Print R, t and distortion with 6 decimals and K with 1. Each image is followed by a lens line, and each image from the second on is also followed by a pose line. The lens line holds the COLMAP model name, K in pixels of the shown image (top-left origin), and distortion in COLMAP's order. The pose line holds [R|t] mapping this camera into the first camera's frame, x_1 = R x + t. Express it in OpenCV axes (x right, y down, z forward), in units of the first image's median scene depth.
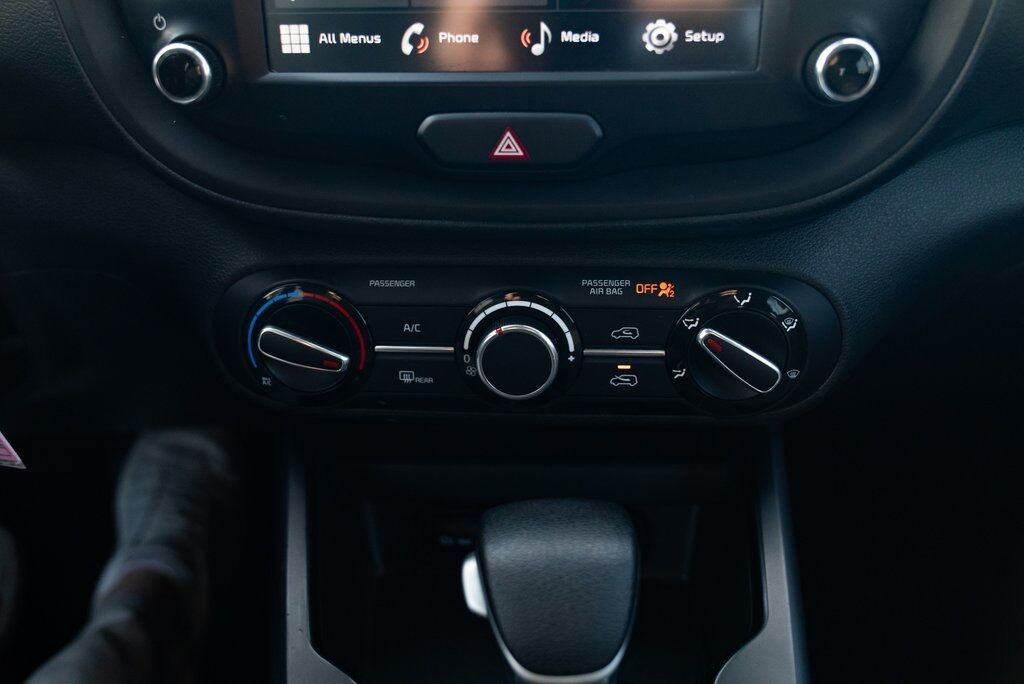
lens RADIAL K [[893.0, 0, 513.6], [0, 893.0, 342.0], [0, 0, 1]] dist [-0.028992, 0.016858]
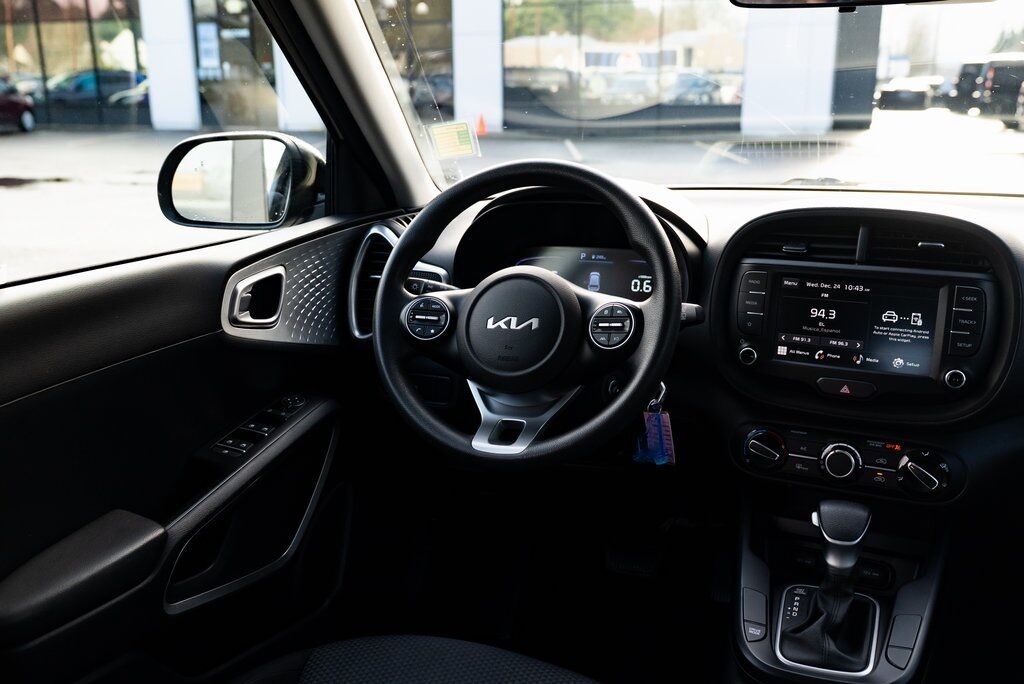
lens RADIAL K [[939.6, 0, 534.3], [0, 939.6, 346.5], [0, 0, 1]] dist [0.014146, 0.000000]
pose [[0.924615, 0.113454, -0.363613, 0.154178], [-0.223824, 0.934244, -0.277652, 0.734276], [0.308203, 0.338106, 0.889210, -2.141210]]
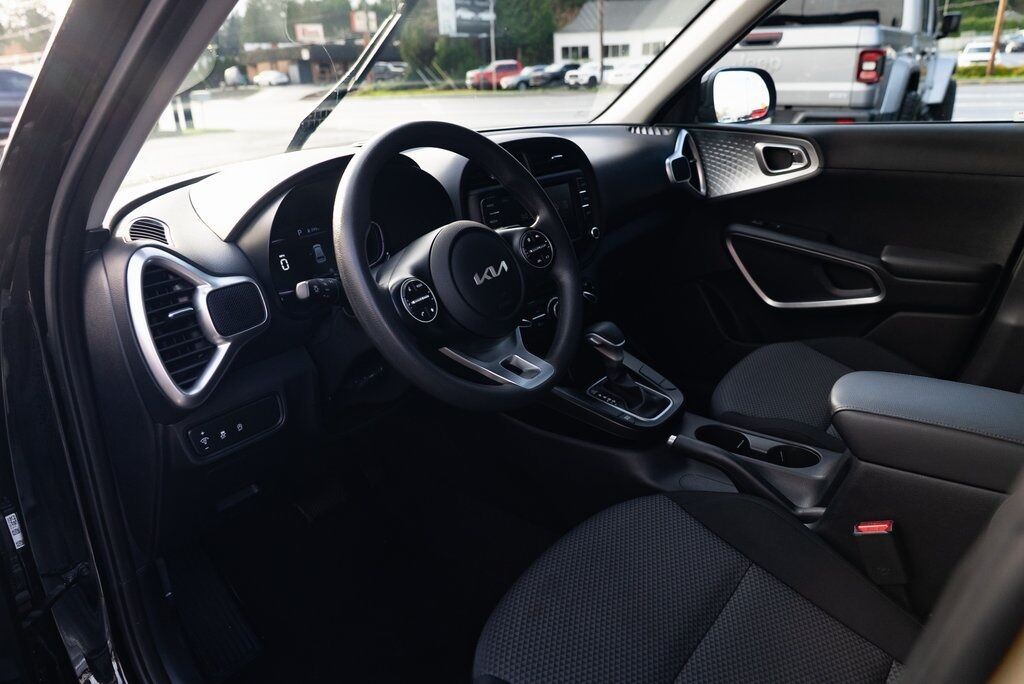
lens RADIAL K [[691.1, 0, 514.4], [0, 691.1, 339.0], [0, 0, 1]] dist [-0.039471, 0.024435]
pose [[0.647325, -0.281467, 0.708341, -2.571344], [0.451416, 0.890379, -0.058730, 0.243928], [-0.614162, 0.357773, 0.703423, -1.185254]]
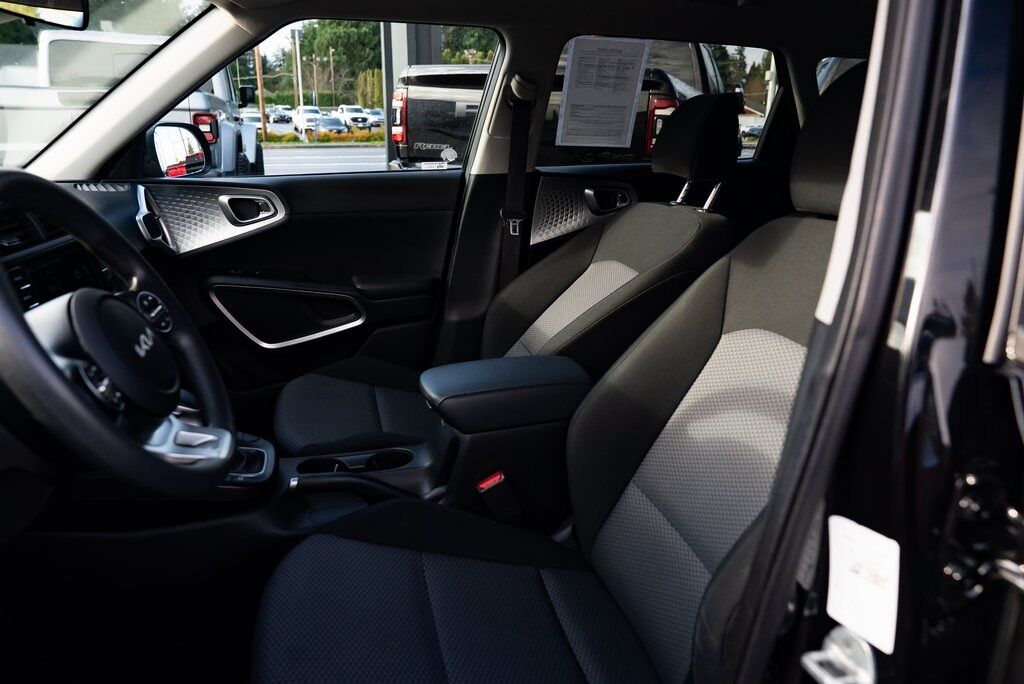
lens RADIAL K [[691.1, 0, 506.6], [0, 691.1, 343.6], [0, 0, 1]] dist [-0.039471, 0.024435]
pose [[-0.201747, -0.278888, 0.938893, -2.948947], [0.547043, 0.763063, 0.344207, -0.215636], [-0.812430, 0.583058, -0.001382, -0.438718]]
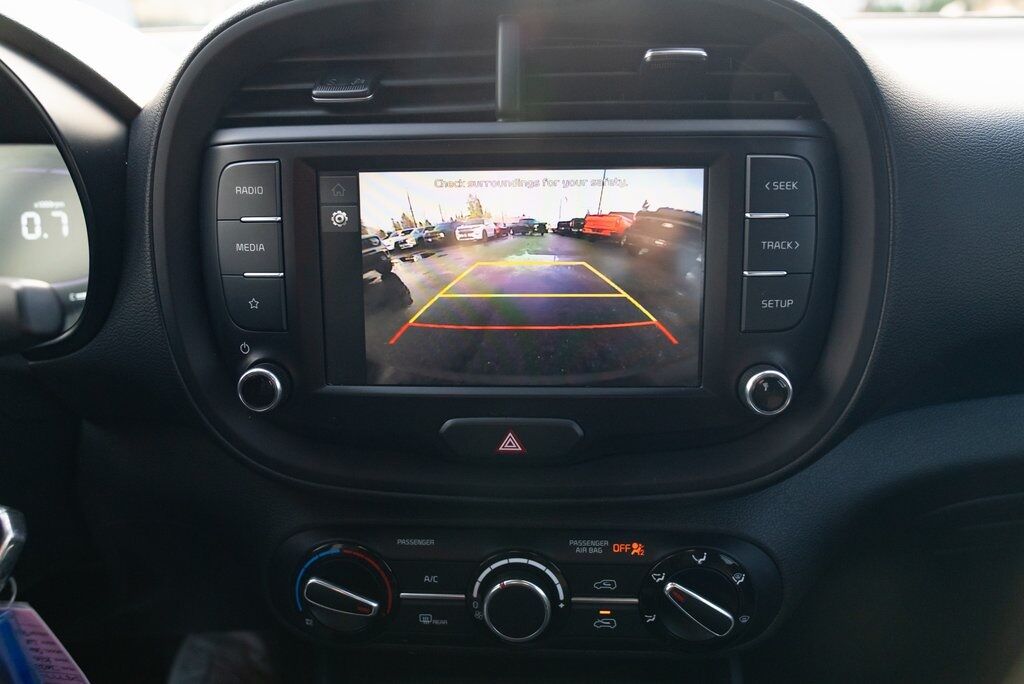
lens RADIAL K [[756.9, 0, 516.3], [0, 756.9, 341.4], [0, 0, 1]] dist [-0.028799, 0.009647]
pose [[0.999995, 0.001494, 0.002801, -0.000301], [-0.000860, 0.976796, -0.214170, -0.115167], [-0.003056, 0.214167, 0.976792, -0.082558]]
